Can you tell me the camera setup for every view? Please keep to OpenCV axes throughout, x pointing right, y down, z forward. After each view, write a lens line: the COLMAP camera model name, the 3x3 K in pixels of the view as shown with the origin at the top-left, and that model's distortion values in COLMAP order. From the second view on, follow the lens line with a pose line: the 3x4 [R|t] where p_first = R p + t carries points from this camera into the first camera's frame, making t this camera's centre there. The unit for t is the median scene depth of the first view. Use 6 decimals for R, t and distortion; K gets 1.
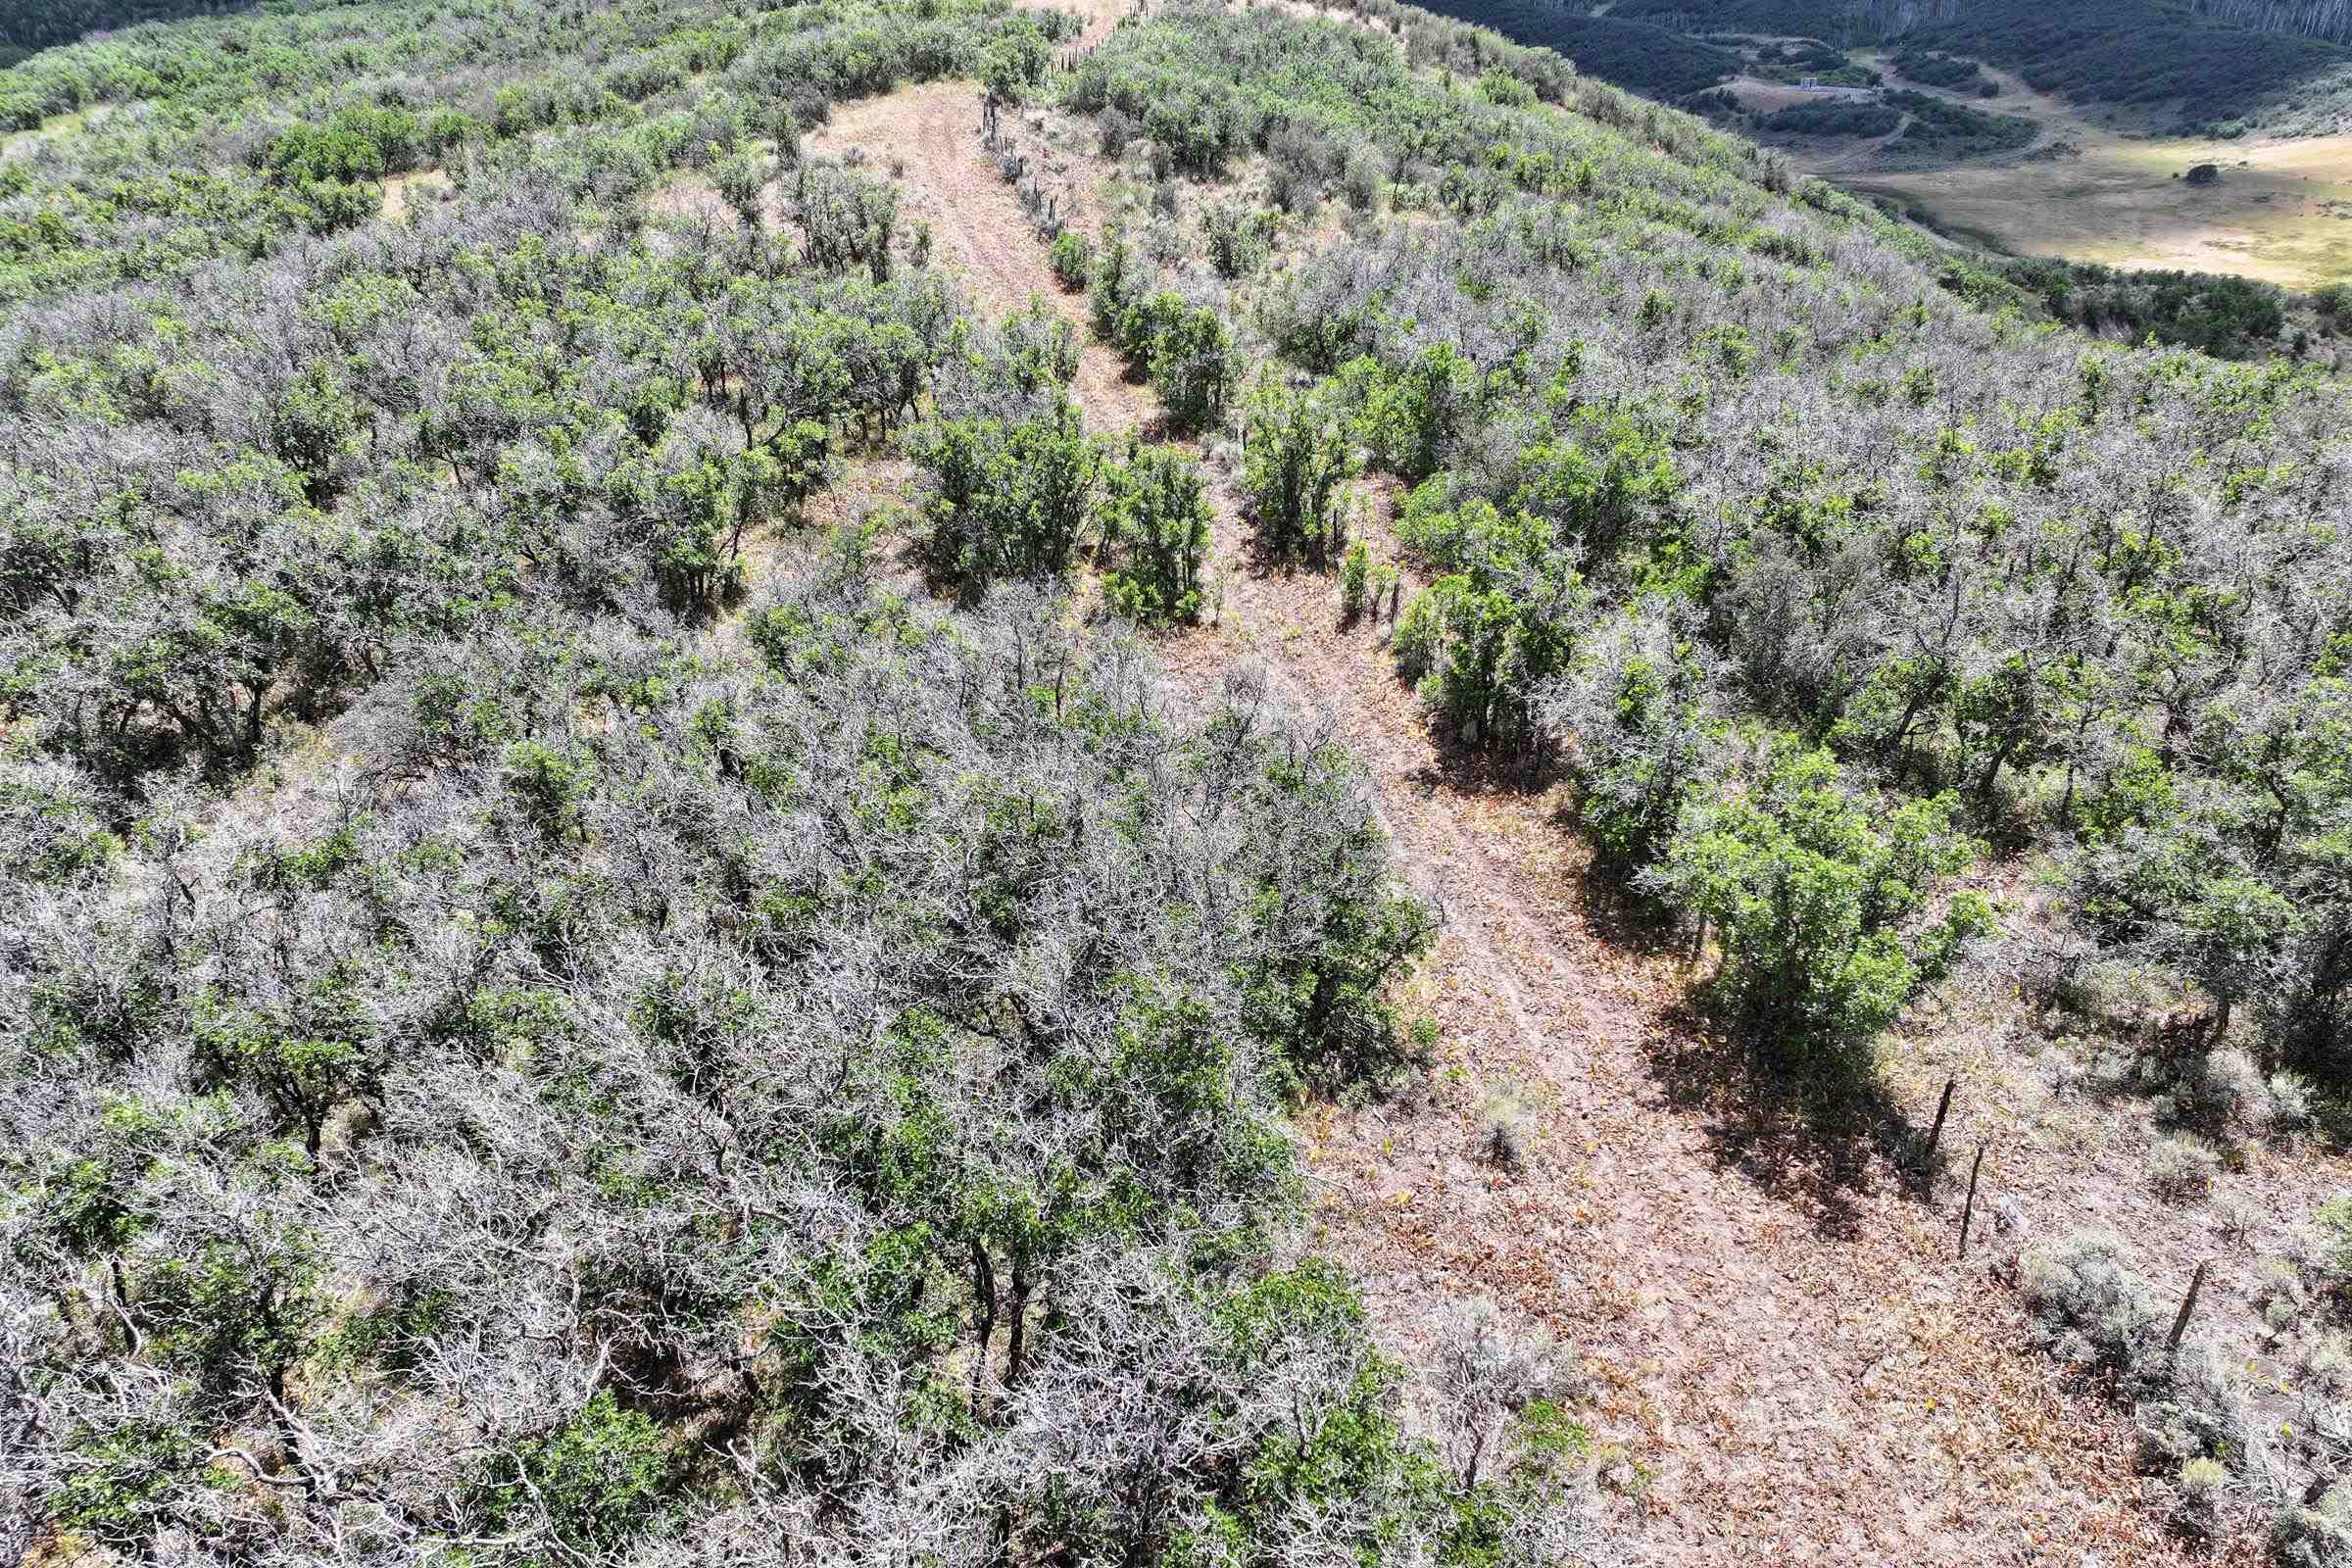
lens RADIAL K [[1577.6, 0, 1175.6], [0, 1577.6, 784.7], [0, 0, 1]] dist [-0.024093, 0.001693]
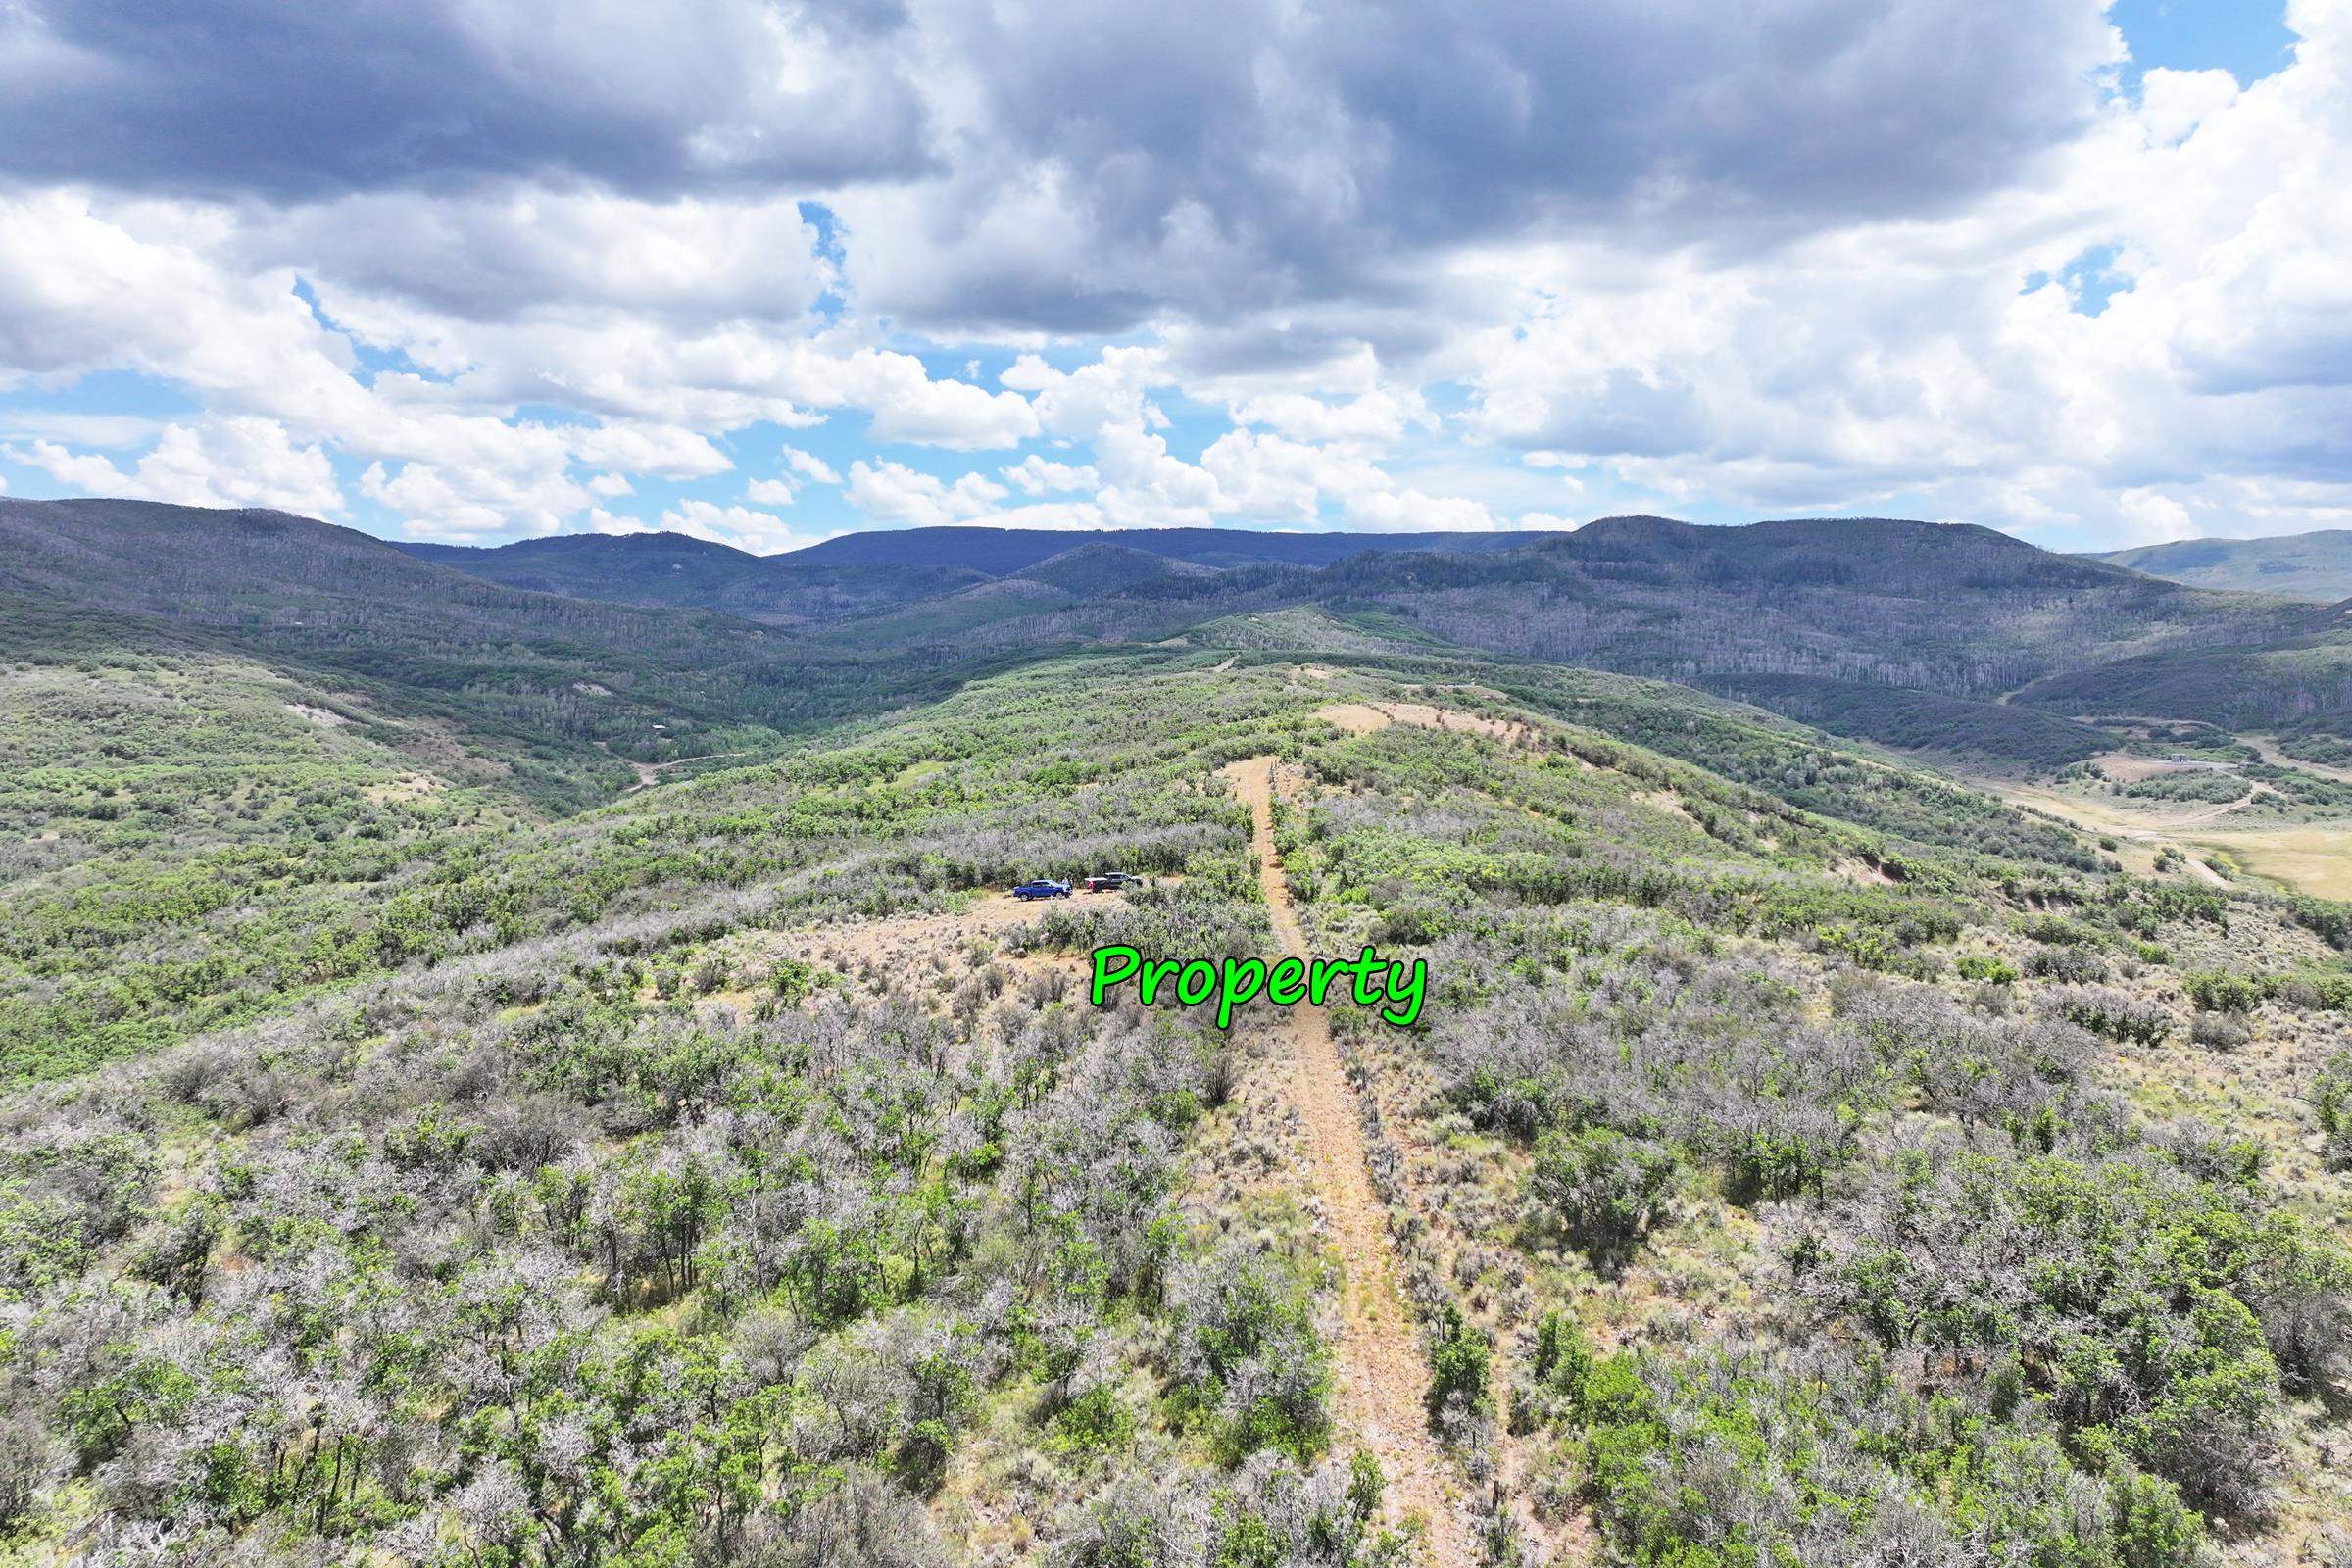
lens RADIAL K [[1577.6, 0, 1176.1], [0, 1577.6, 781.7], [0, 0, 1]] dist [-0.024093, 0.001693]
pose [[0.956105, 0.014159, -0.292682, 0.351937], [-0.127483, 0.919449, -0.371970, 0.457481], [0.263840, 0.392954, 0.880895, -1.038075]]
